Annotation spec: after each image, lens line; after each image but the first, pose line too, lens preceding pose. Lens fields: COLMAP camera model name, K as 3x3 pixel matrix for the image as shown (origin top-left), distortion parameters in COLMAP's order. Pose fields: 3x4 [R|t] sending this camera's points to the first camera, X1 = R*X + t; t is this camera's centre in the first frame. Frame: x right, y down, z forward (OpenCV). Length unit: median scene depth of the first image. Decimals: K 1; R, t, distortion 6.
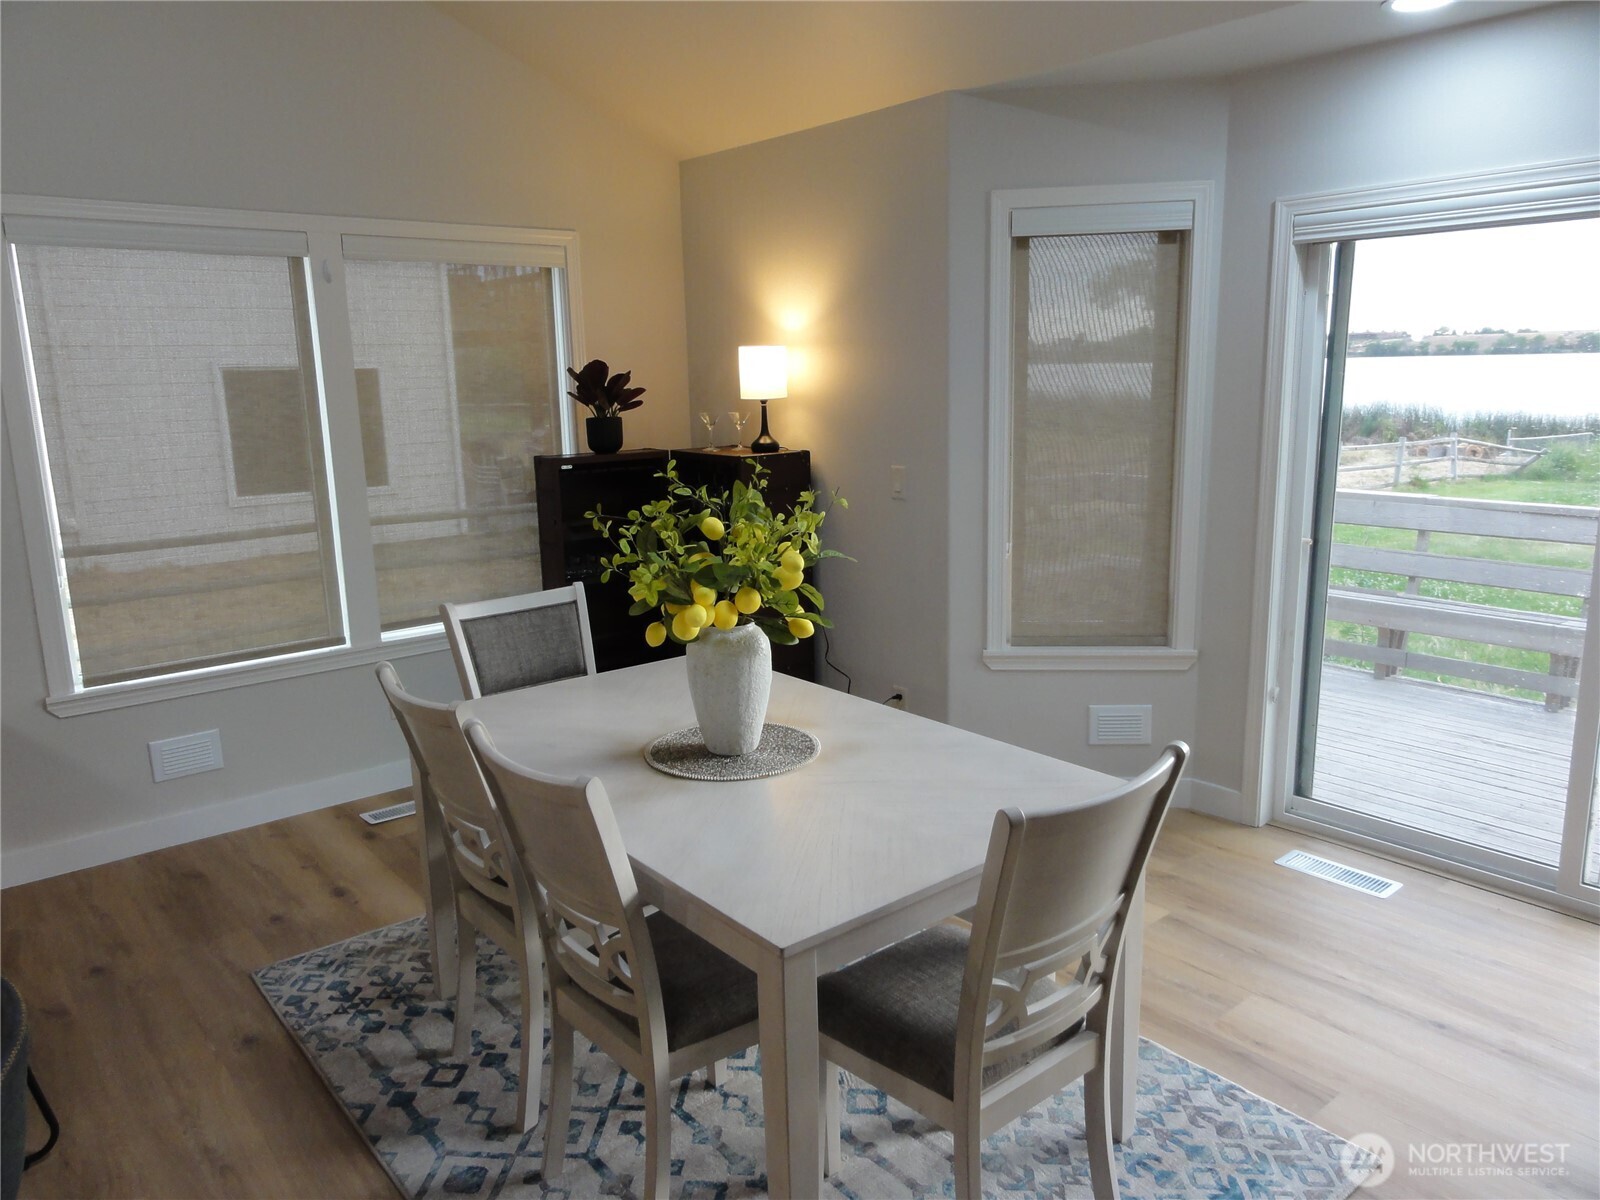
lens RADIAL K [[1124.6, 0, 791.7], [0, 1124.6, 596.9], [0, 0, 1]] dist [-0.005180, -0.011471]
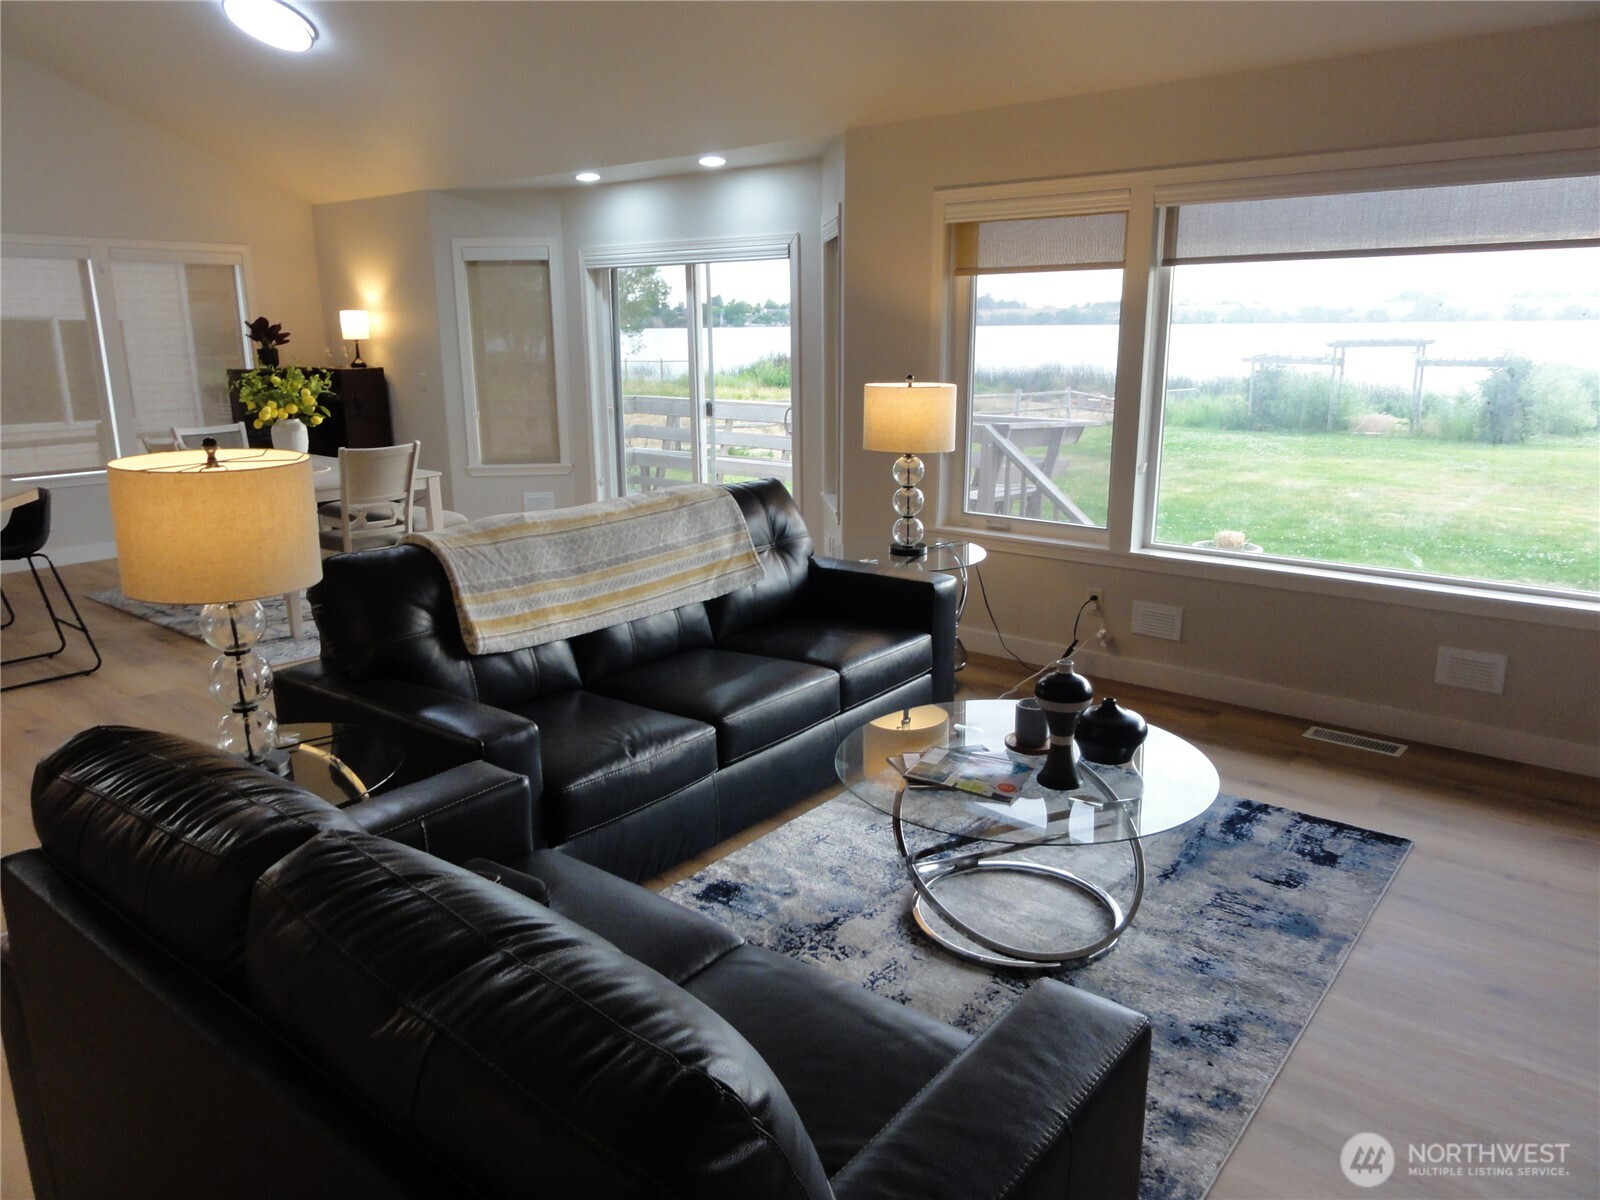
lens RADIAL K [[1124.6, 0, 810.0], [0, 1124.6, 602.4], [0, 0, 1]] dist [-0.005180, -0.011471]
pose [[0.980316, -0.030520, 0.195062, 0.338791], [0.023167, 0.998937, 0.039864, 0.206000], [-0.196071, -0.034560, 0.979981, -1.004621]]
